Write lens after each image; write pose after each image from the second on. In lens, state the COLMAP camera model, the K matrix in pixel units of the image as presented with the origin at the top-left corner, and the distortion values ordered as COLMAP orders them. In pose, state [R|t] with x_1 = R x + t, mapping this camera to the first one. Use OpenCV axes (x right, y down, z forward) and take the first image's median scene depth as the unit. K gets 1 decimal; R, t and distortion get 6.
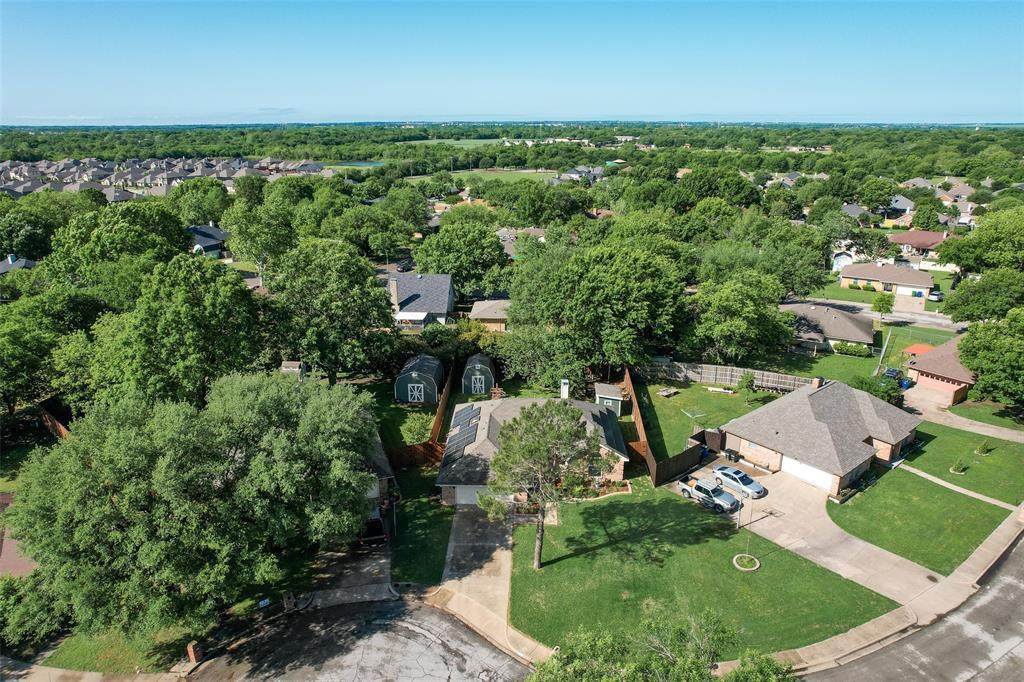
lens RADIAL K [[659.0, 0, 509.7], [0, 659.0, 341.7], [0, 0, 1]] dist [-0.071203, 0.057489]
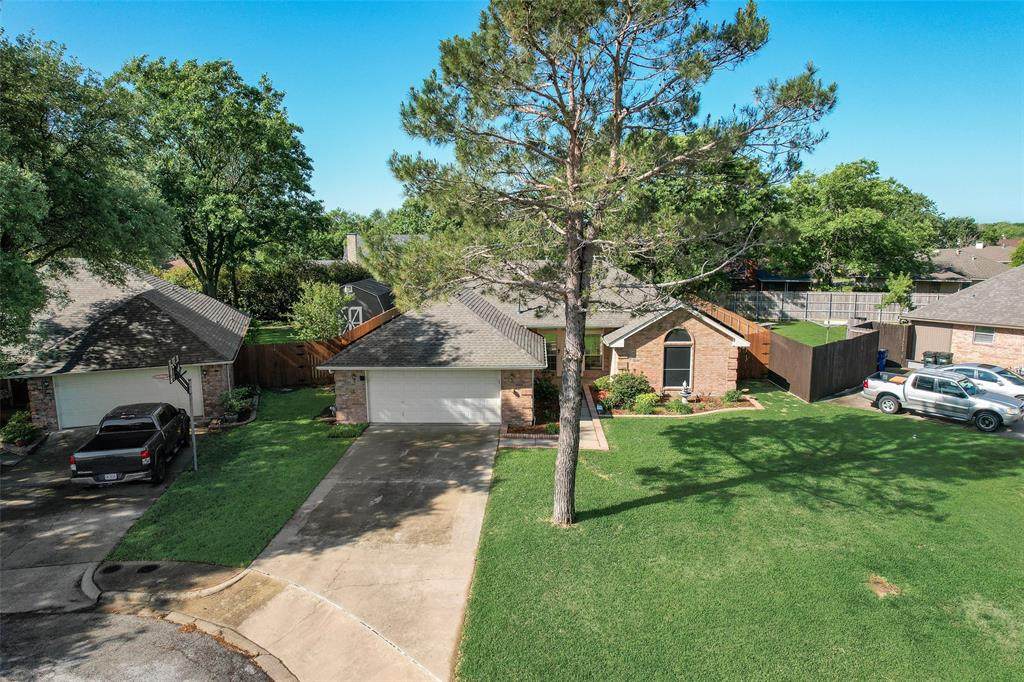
lens RADIAL K [[654.5, 0, 512.0], [0, 654.5, 341.0], [0, 0, 1]] dist [-0.082916, 0.074456]
pose [[0.999933, -0.007176, -0.009102, 0.012356], [0.005688, 0.988040, -0.154092, 0.189084], [0.010099, 0.154030, 0.988015, 0.411717]]
